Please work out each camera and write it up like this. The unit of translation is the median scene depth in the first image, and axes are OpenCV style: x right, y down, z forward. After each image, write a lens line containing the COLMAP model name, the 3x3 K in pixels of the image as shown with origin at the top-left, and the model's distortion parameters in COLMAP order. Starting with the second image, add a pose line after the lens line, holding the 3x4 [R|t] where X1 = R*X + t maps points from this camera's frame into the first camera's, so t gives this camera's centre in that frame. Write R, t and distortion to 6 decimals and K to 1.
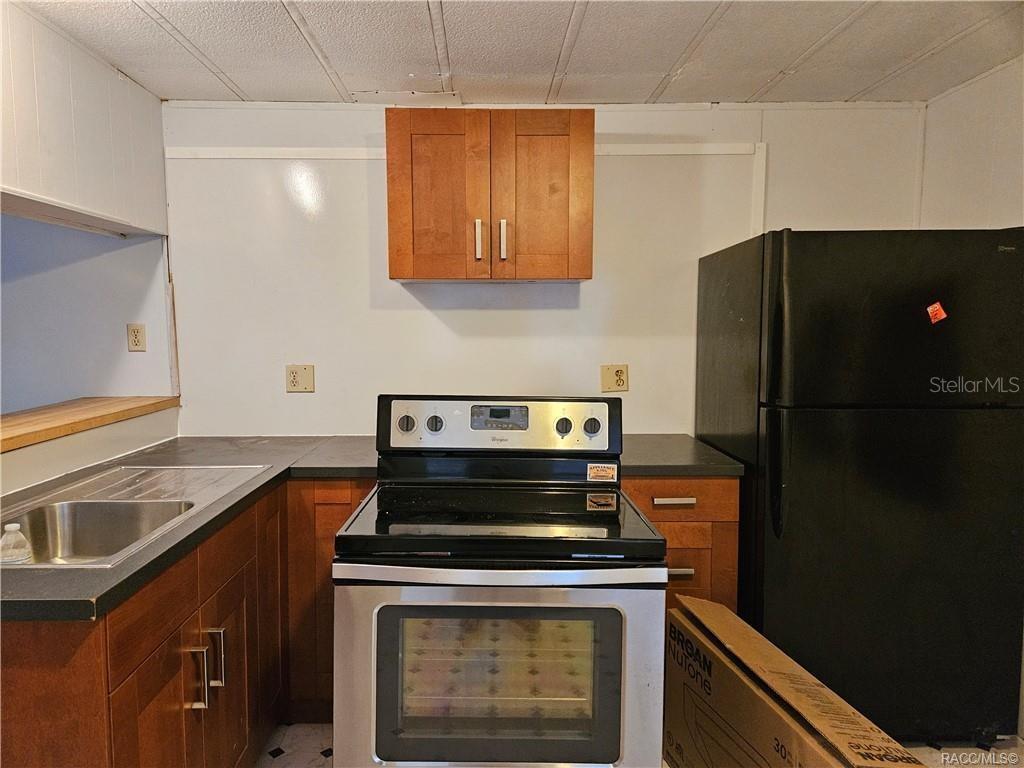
lens RADIAL K [[730.5, 0, 512.9], [0, 730.5, 390.5], [0, 0, 1]] dist [0.092672, -0.108866]
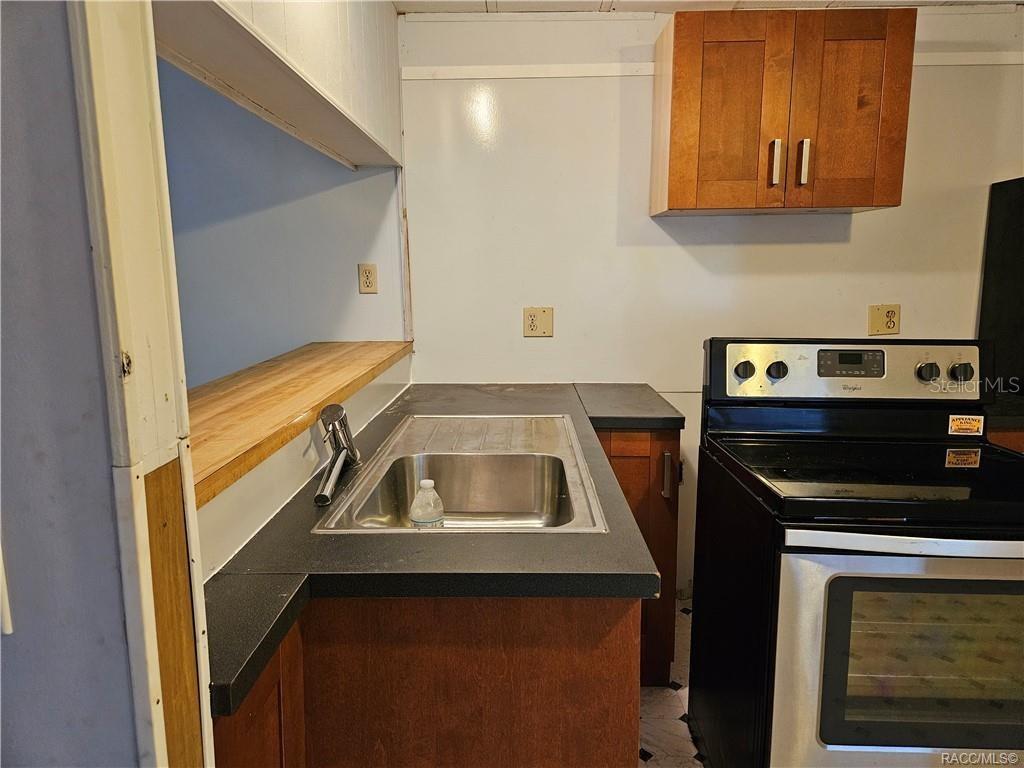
lens RADIAL K [[730.5, 0, 512.9], [0, 730.5, 390.5], [0, 0, 1]] dist [0.092672, -0.108866]
pose [[0.999528, -0.000095, -0.030718, -0.394413], [0.002316, 0.997383, 0.072266, 0.004182], [0.030631, -0.072303, 0.996912, 0.090346]]
